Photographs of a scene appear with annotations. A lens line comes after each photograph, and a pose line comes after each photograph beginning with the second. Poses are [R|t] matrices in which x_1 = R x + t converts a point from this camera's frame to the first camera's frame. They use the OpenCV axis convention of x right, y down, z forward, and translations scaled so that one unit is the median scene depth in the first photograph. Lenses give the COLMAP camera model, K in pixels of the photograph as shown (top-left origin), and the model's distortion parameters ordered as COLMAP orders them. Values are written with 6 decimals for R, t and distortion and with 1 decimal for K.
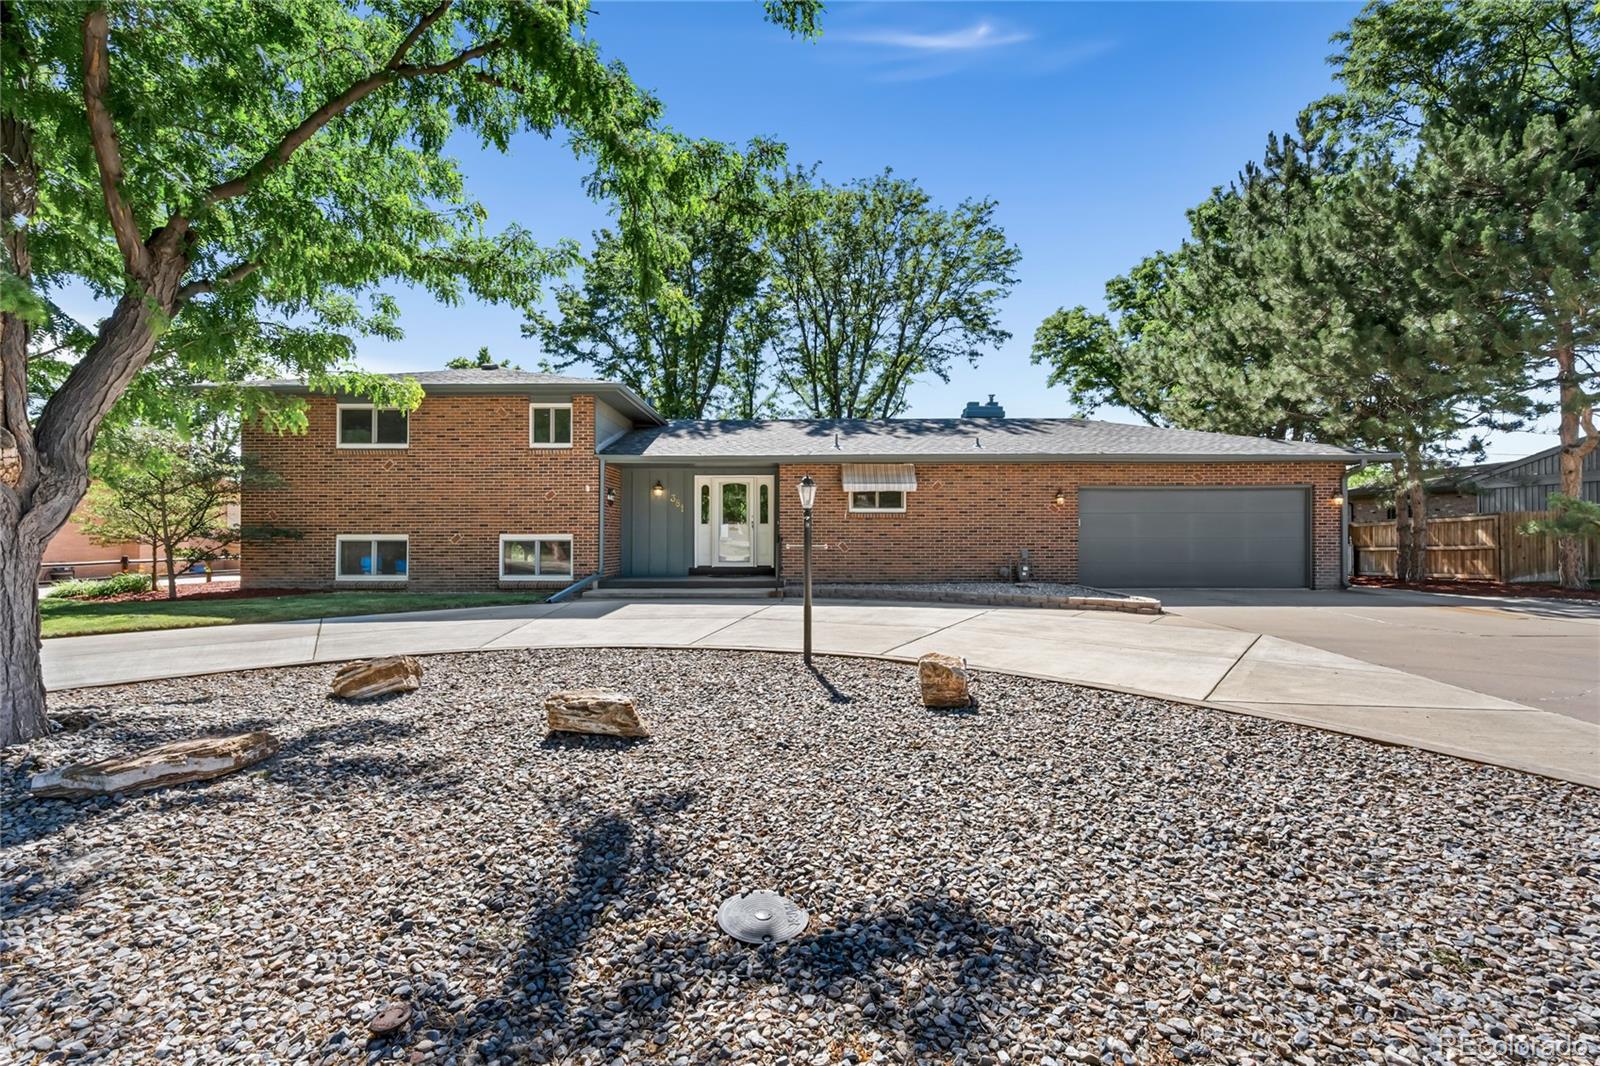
lens RADIAL K [[685.4, 0, 800.3], [0, 685.4, 533.0], [0, 0, 1]] dist [0.003309, 0.000409]
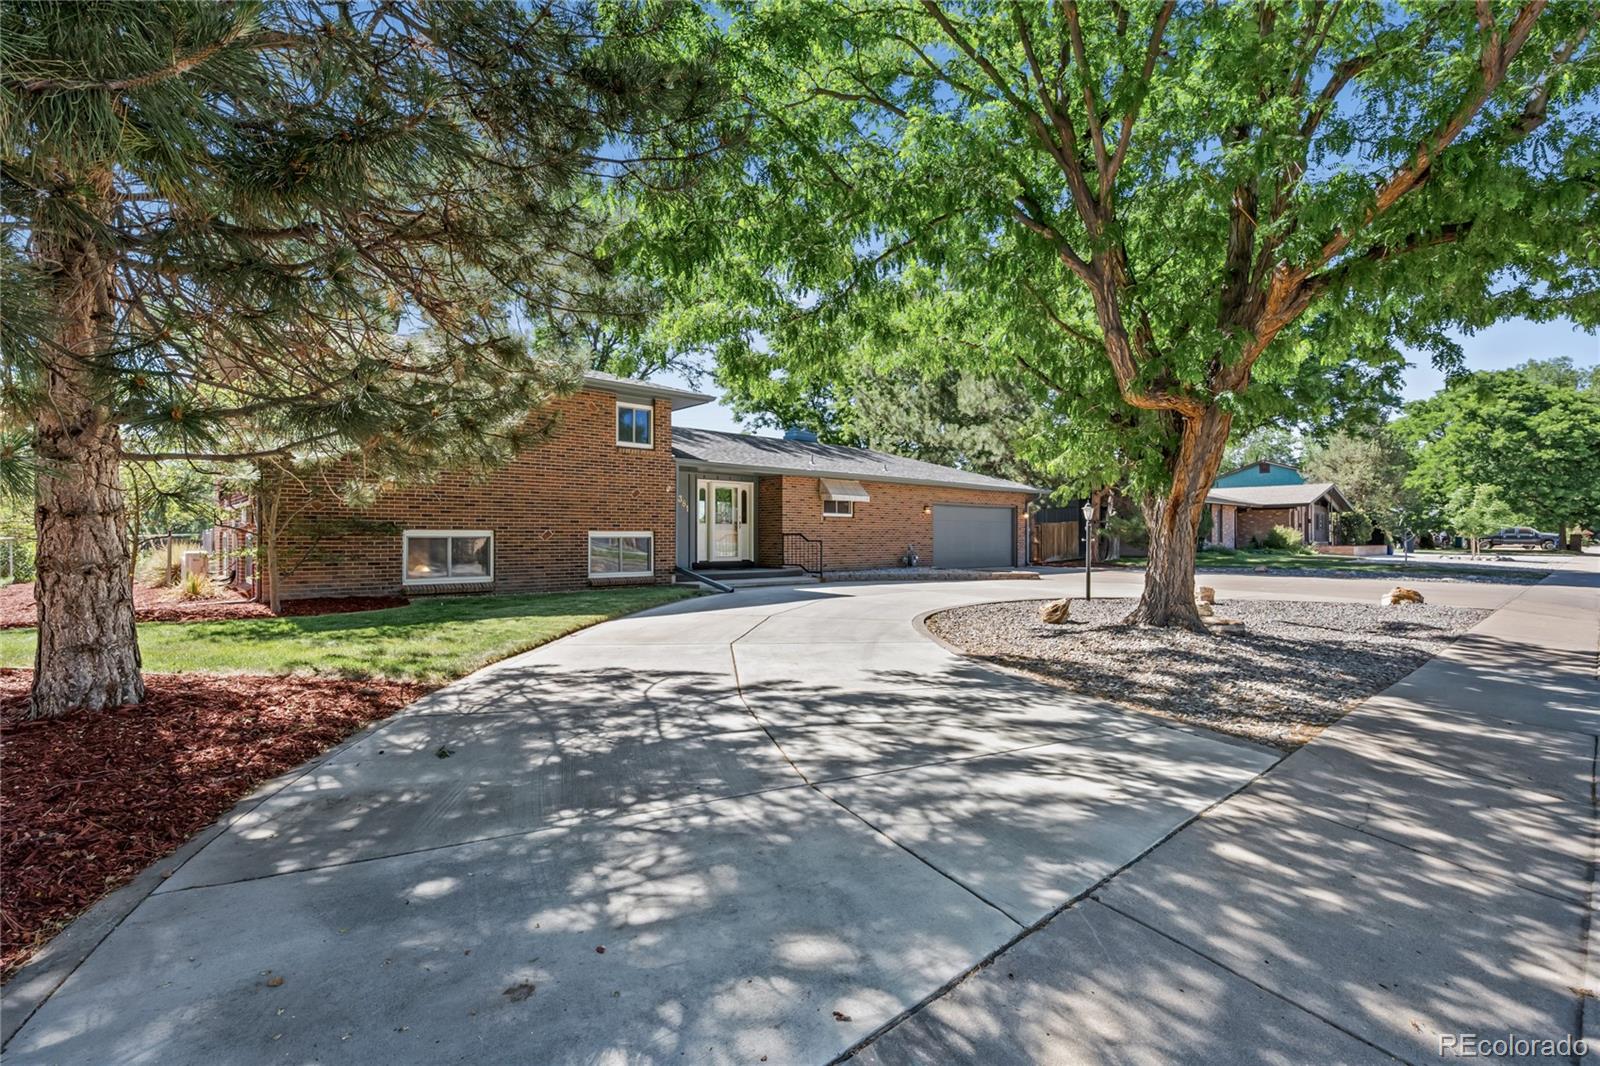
lens RADIAL K [[735.5, 0, 802.4], [0, 735.5, 535.5], [0, 0, 1]] dist [-0.003090, -0.000611]
pose [[0.734837, 0.005044, 0.678225, -0.908204], [-0.007758, 0.999969, 0.000968, 0.004983], [-0.678199, -0.005973, 0.734854, 0.016518]]
